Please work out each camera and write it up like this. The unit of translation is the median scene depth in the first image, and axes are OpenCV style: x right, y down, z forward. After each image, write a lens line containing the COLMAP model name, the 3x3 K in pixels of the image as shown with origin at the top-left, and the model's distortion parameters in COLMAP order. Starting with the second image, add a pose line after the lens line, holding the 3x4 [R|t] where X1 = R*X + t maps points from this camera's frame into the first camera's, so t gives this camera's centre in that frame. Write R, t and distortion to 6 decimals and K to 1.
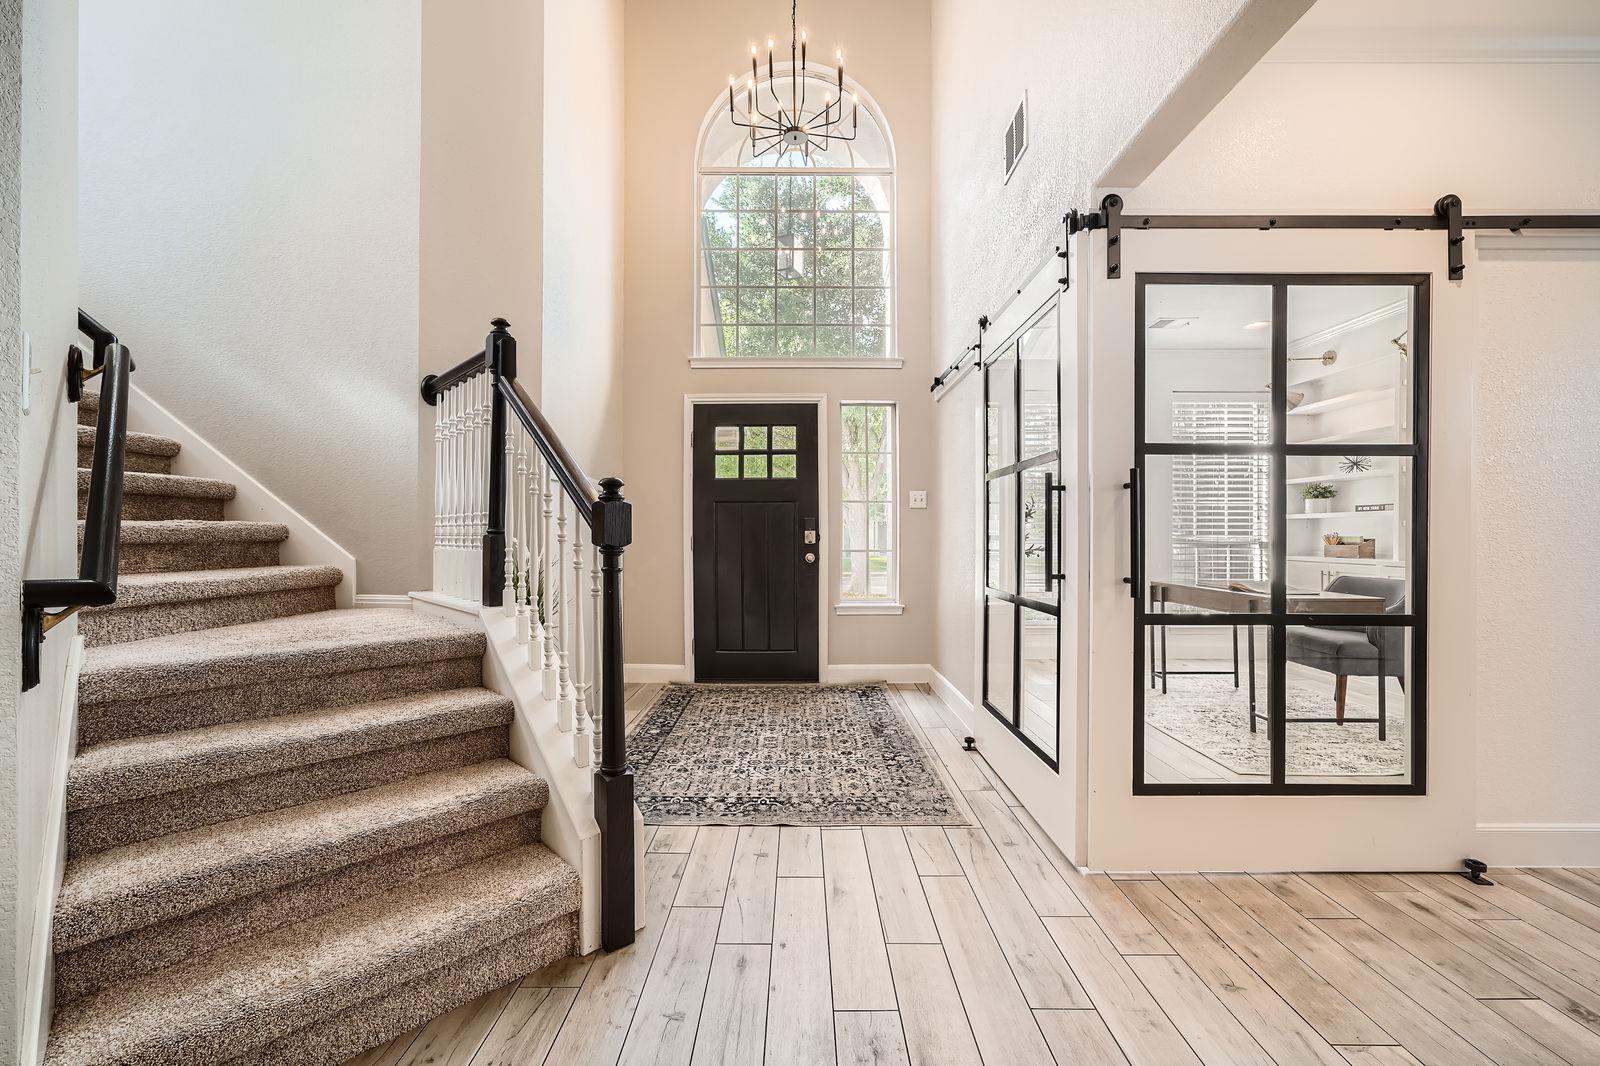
lens RADIAL K [[640.1, 0, 791.3], [0, 640.1, 532.3], [0, 0, 1]] dist [-0.012617, 0.005079]
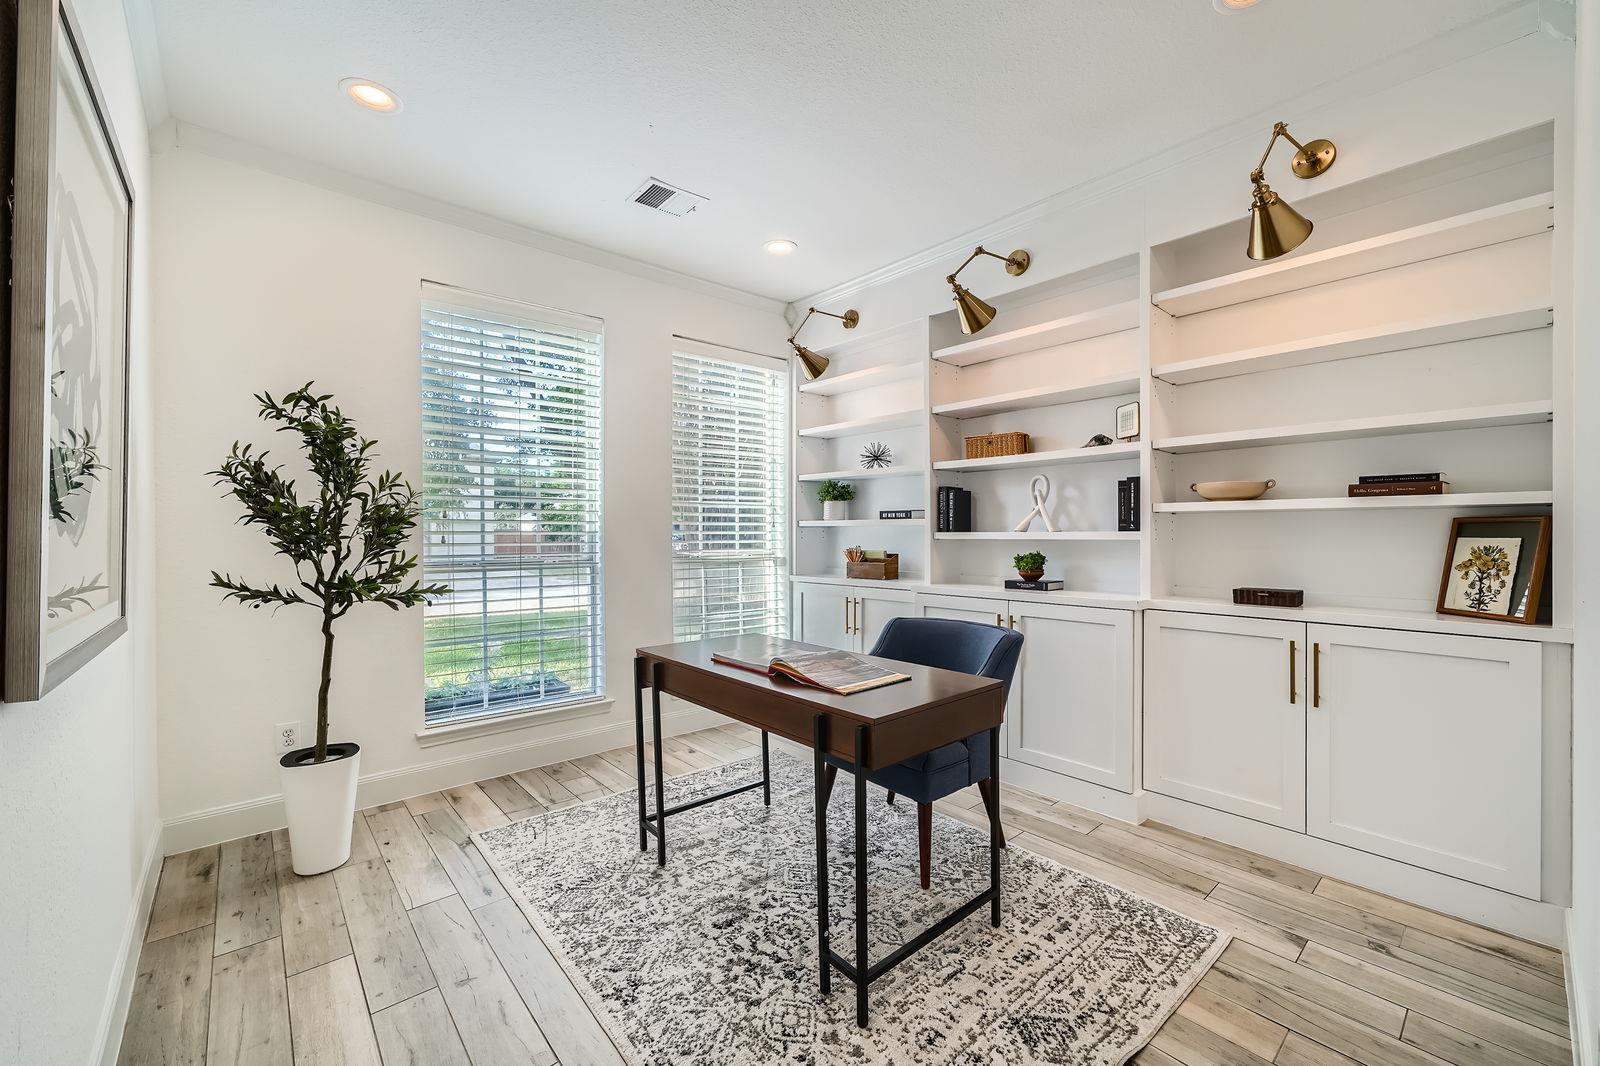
lens RADIAL K [[640.1, 0, 787.0], [0, 640.1, 527.6], [0, 0, 1]] dist [-0.012617, 0.005079]
pose [[0.752578, -0.004287, 0.658489, 0.256067], [0.002984, 0.999991, 0.003099, -0.021973], [-0.658496, -0.000367, 0.752584, 0.431159]]
